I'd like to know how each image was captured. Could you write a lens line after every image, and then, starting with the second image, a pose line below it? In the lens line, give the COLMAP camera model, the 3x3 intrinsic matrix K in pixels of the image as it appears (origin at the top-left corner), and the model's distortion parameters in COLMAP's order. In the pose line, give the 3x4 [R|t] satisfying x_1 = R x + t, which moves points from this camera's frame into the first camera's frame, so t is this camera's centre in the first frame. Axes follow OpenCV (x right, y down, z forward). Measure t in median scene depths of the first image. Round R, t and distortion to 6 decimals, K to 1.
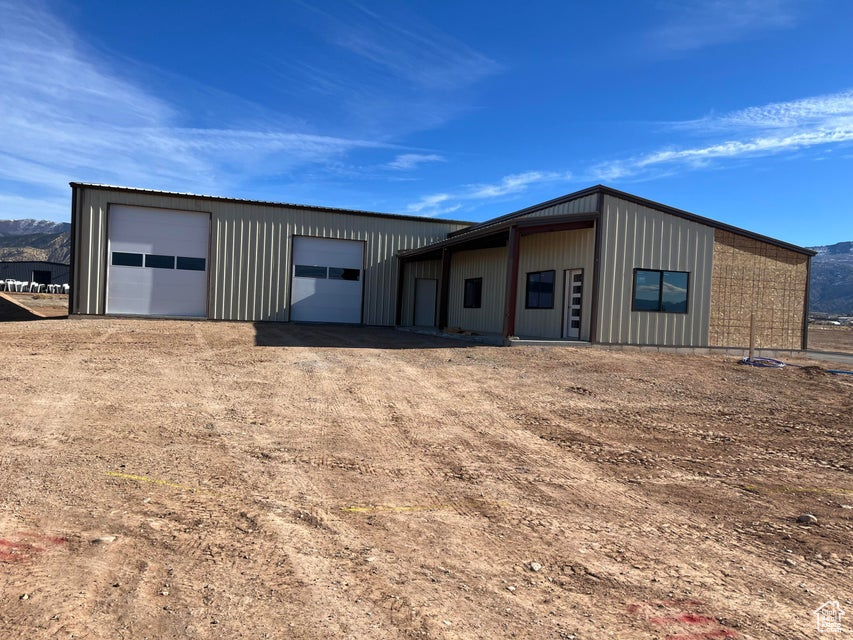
lens RADIAL K [[646.1, 0, 440.1], [0, 646.1, 316.5], [0, 0, 1]] dist [0.066540, -0.092806]
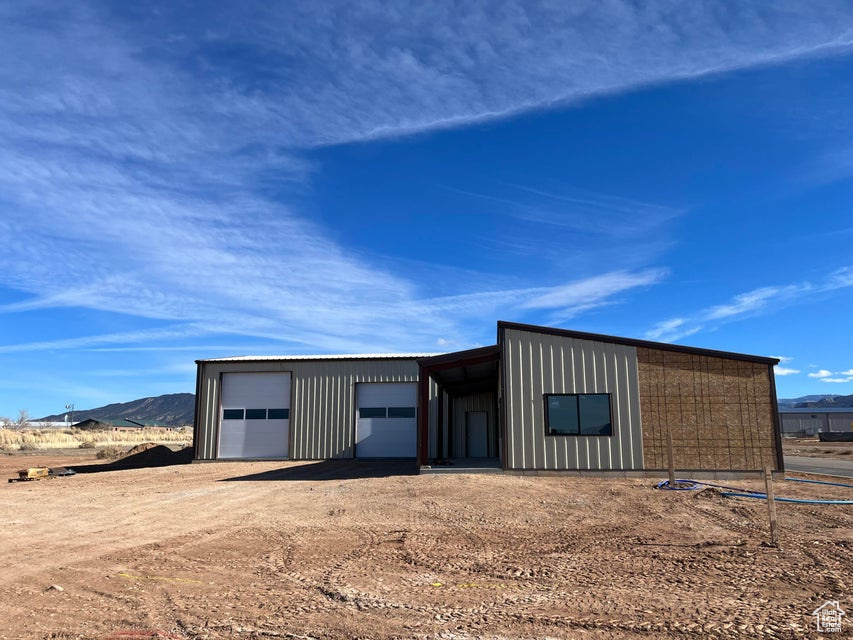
lens RADIAL K [[646.1, 0, 440.1], [0, 646.1, 316.5], [0, 0, 1]] dist [0.066540, -0.092806]
pose [[0.909835, -0.125672, -0.395484, 0.515156], [0.044284, 0.977002, -0.208583, 0.011938], [0.412601, 0.172262, 0.894475, -0.017607]]
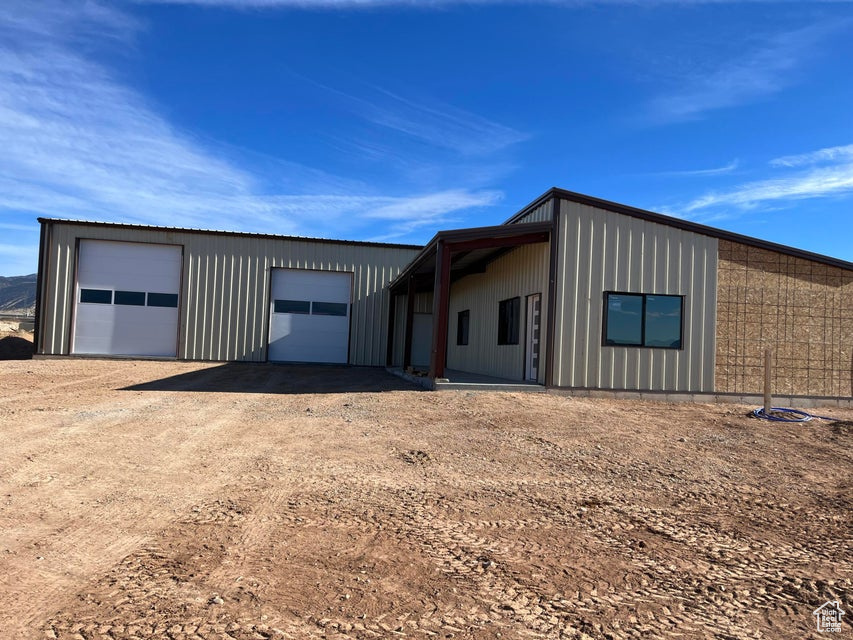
lens RADIAL K [[646.1, 0, 440.1], [0, 646.1, 316.5], [0, 0, 1]] dist [0.066540, -0.092806]
pose [[0.986420, -0.012854, -0.163741, 0.207788], [0.002256, 0.997899, -0.064750, 0.005579], [0.164230, 0.063501, 0.984376, 0.177526]]
